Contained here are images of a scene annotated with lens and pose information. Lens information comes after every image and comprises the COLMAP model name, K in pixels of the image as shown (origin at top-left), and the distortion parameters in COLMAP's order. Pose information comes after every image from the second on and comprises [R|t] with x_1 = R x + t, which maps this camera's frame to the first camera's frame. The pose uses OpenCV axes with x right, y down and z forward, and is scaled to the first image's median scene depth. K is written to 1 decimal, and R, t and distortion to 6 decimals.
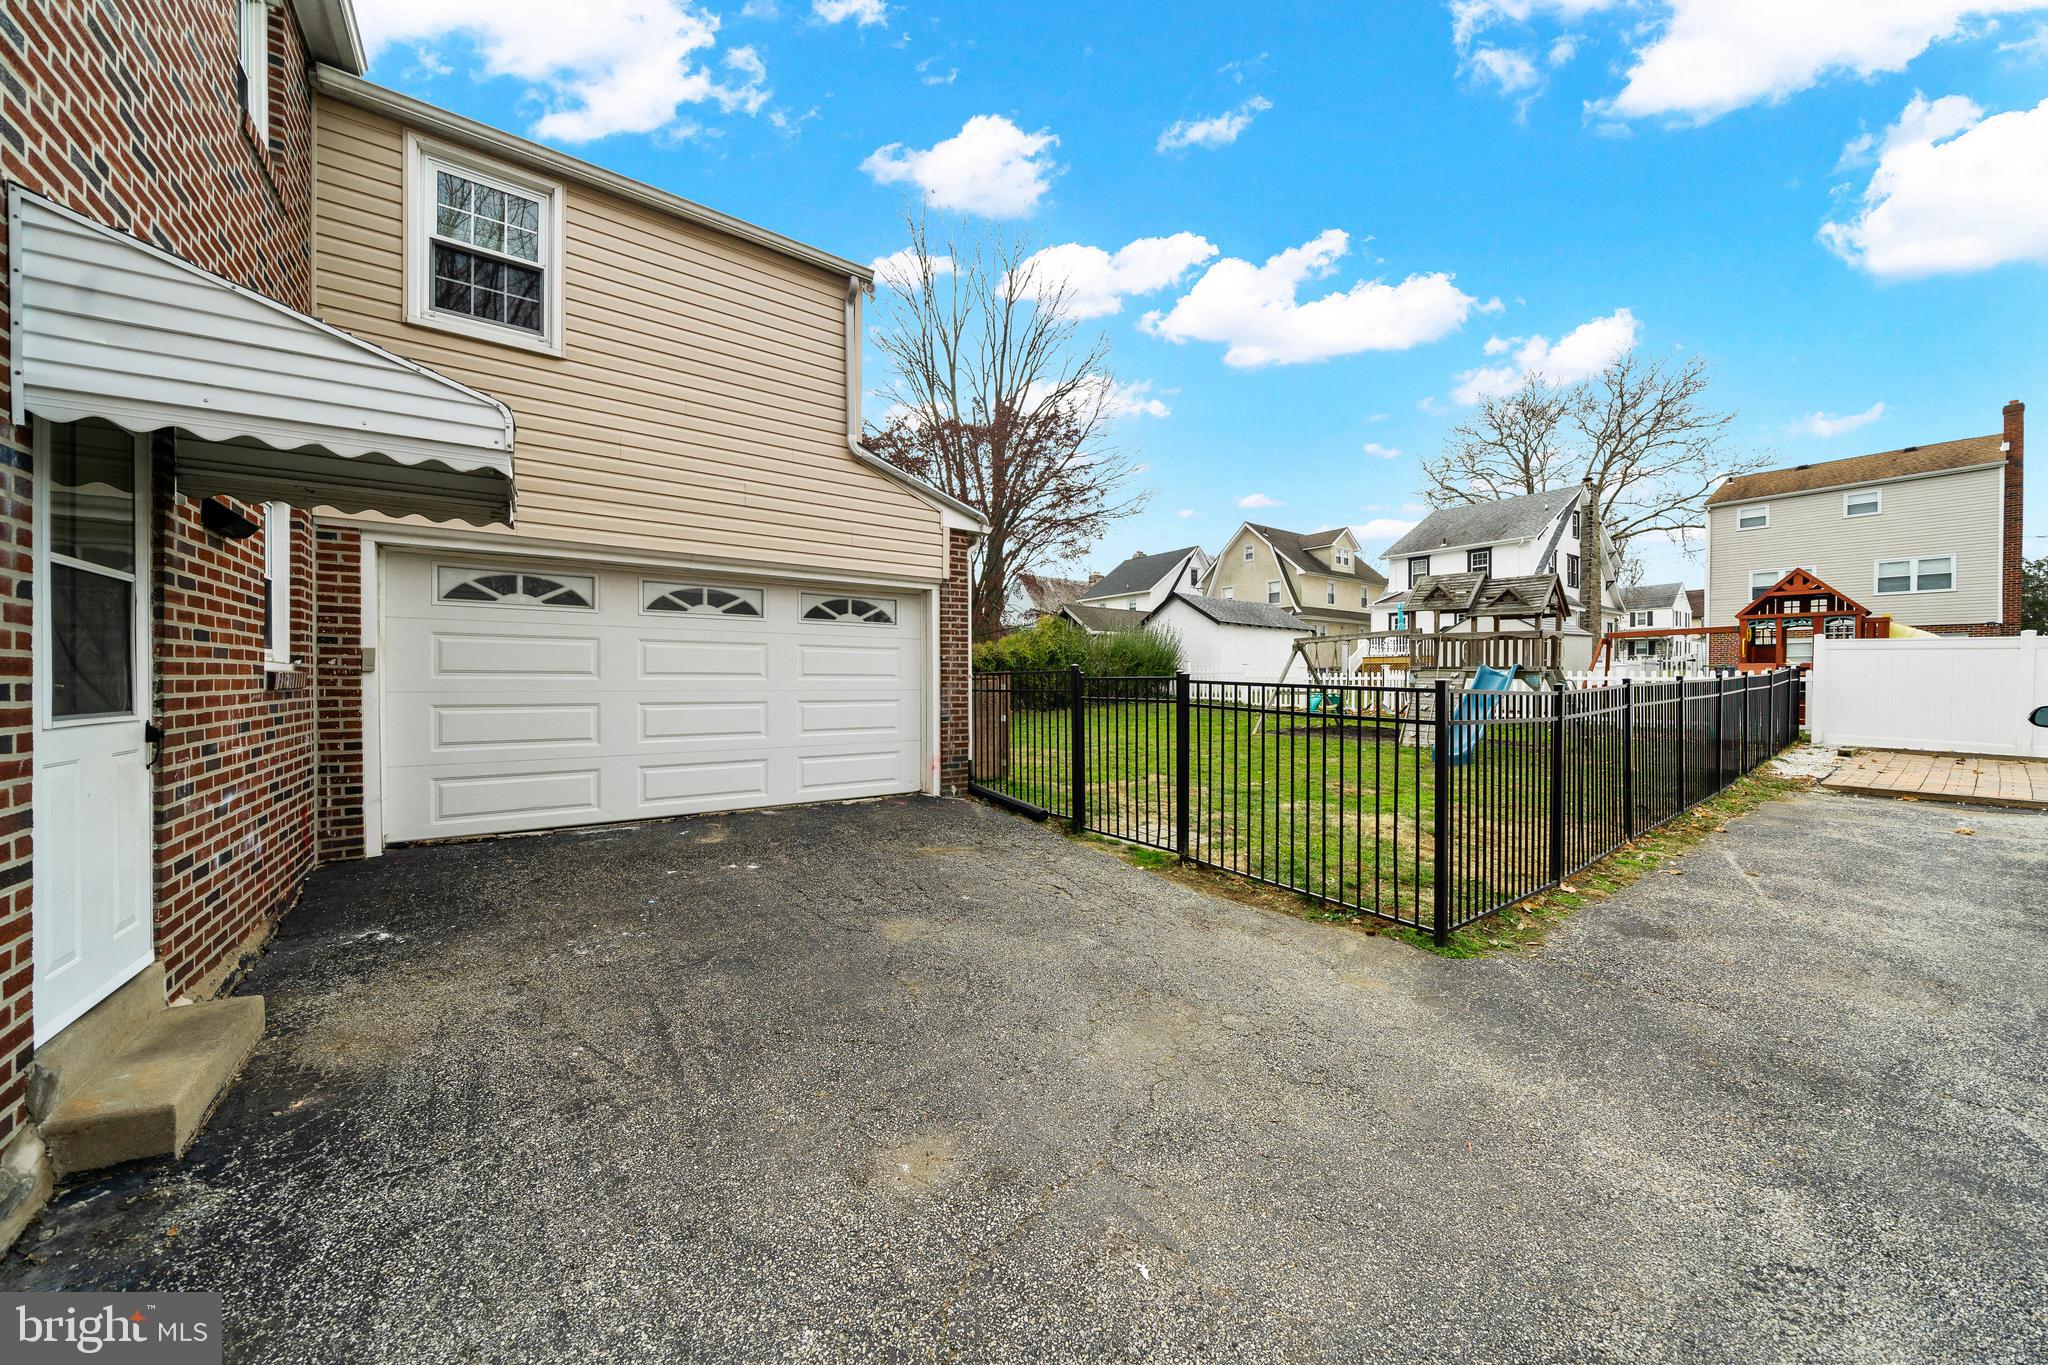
lens RADIAL K [[708.6, 0, 1028.3], [0, 708.6, 688.4], [0, 0, 1]] dist [-0.001501, -0.000288]
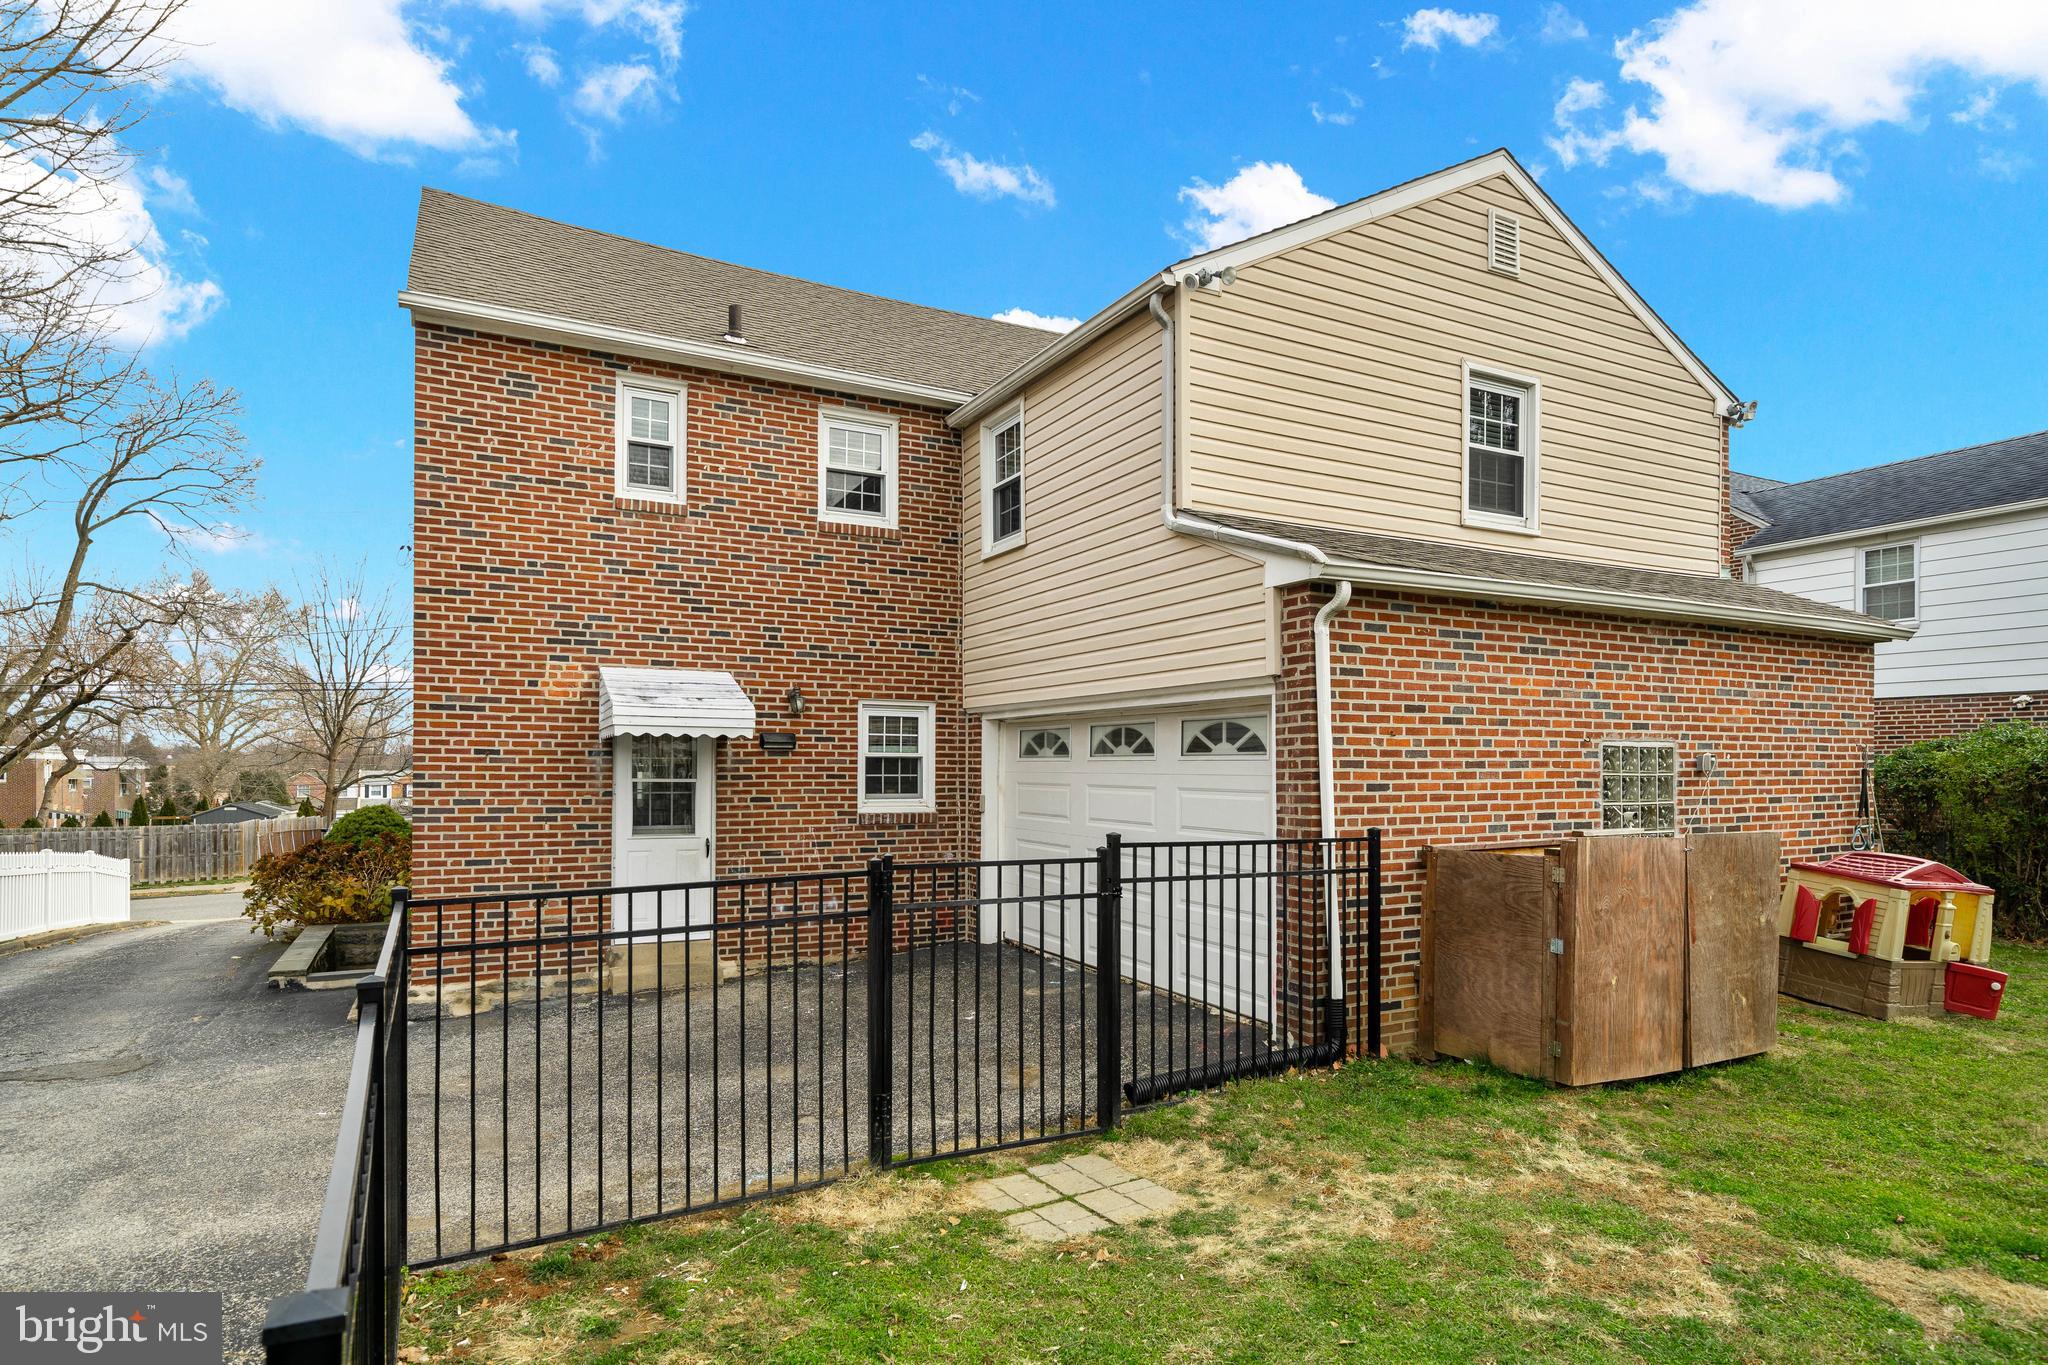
lens RADIAL K [[1086.4, 0, 1027.9], [0, 1086.4, 781.3], [0, 0, 1]] dist [0.001350, -0.000053]
pose [[-0.141938, 0.007447, -0.989848, 0.195407], [-0.017650, 0.999794, 0.010053, -0.017317], [0.989718, 0.018898, -0.141777, 0.225442]]
